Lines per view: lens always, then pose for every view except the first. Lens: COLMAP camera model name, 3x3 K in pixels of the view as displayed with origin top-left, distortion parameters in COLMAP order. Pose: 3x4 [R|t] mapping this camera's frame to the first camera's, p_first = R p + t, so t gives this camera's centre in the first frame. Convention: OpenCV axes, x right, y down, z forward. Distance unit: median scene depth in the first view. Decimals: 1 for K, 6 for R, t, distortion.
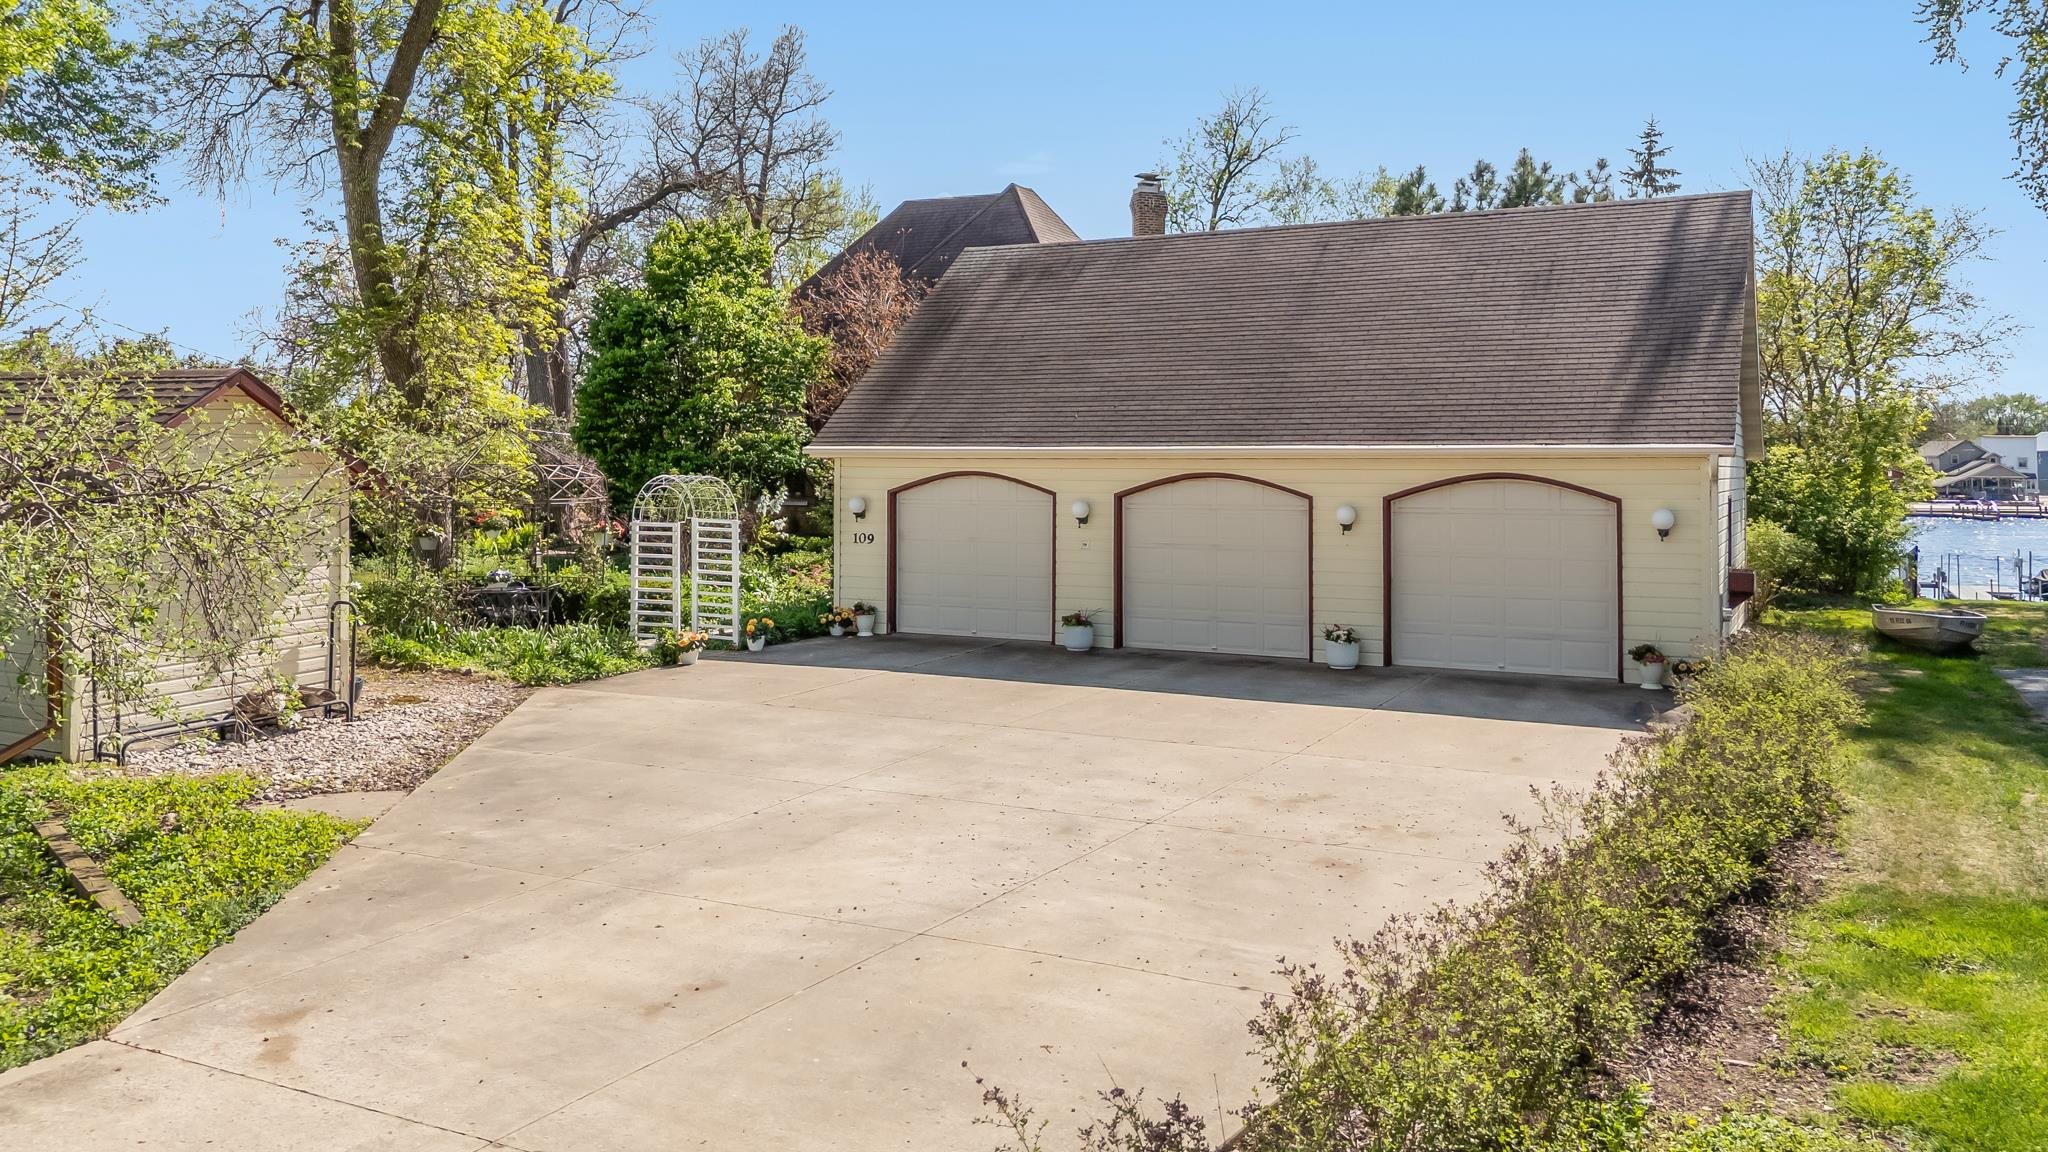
lens RADIAL K [[1590.8, 0, 1024.7], [0, 1590.8, 529.6], [0, 0, 1]] dist [0.077230, -0.124339]
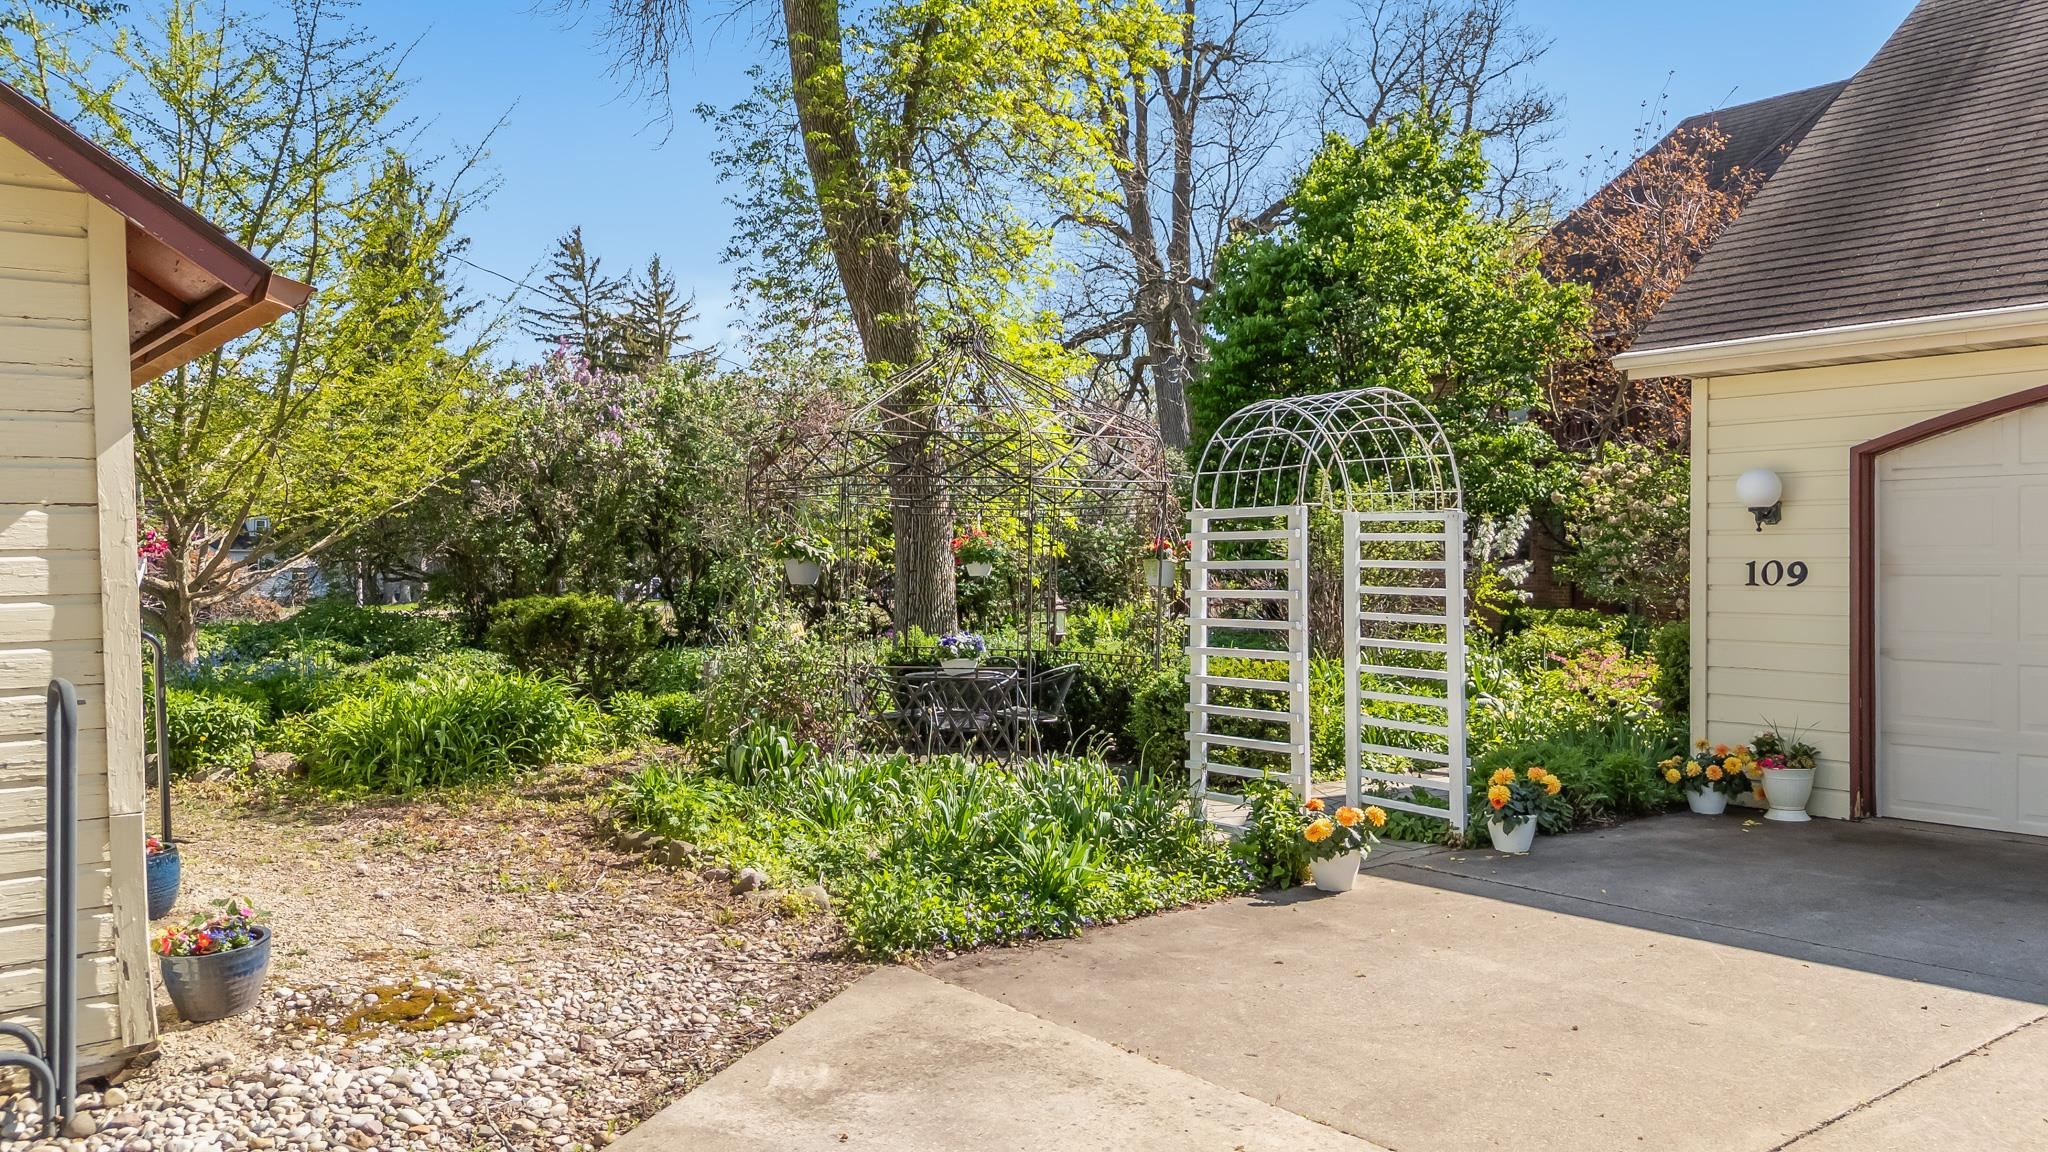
lens RADIAL K [[1590.8, 0, 1024.7], [0, 1590.8, 529.6], [0, 0, 1]] dist [0.077230, -0.124339]
pose [[0.914352, -0.009182, -0.404816, -0.079285], [-0.017102, 0.997975, -0.061264, 0.016241], [0.404558, 0.062940, 0.912344, 0.398313]]
